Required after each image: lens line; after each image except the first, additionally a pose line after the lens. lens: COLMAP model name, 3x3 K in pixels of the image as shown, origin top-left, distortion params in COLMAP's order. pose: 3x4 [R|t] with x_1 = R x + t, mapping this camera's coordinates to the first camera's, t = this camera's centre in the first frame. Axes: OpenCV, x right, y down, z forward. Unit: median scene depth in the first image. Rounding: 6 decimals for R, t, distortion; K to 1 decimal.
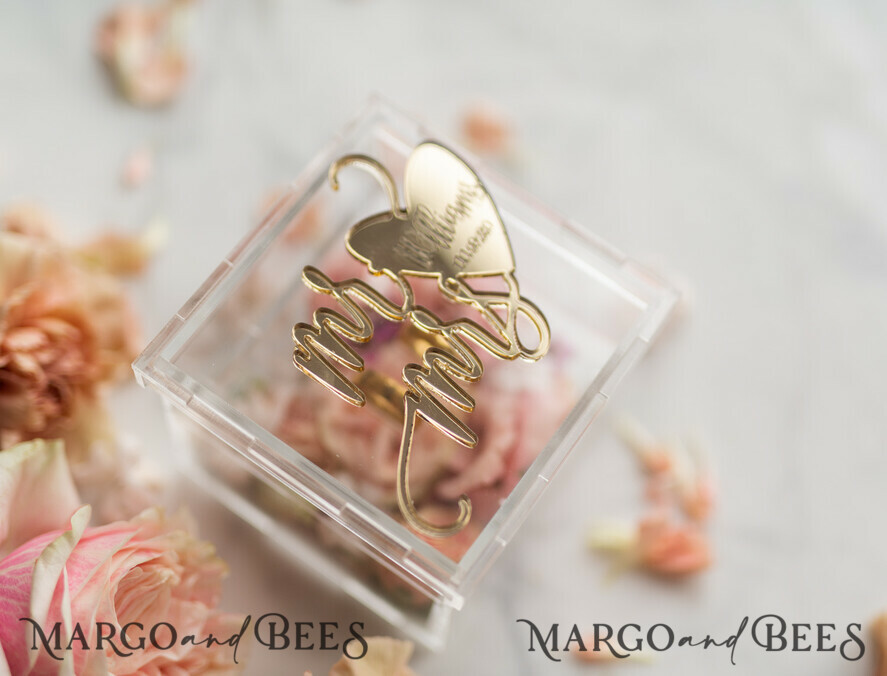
lens RADIAL K [[1523.3, 0, 443.5], [0, 1523.3, 338.0], [0, 0, 1]] dist [0.017469, -0.065765]
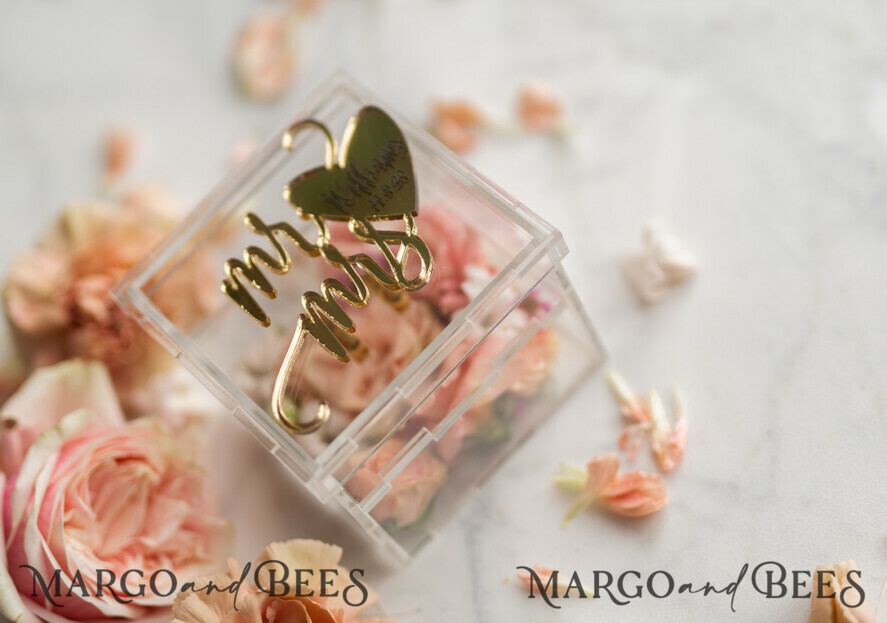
lens RADIAL K [[1703.9, 0, 386.2], [0, 1703.9, 310.3], [0, 0, 1]] dist [0.038314, -0.122564]
pose [[0.895448, 0.001668, -0.445163, 0.520691], [-0.033532, 0.997405, -0.063713, 0.094879], [0.443901, 0.071978, 0.893180, -0.113685]]
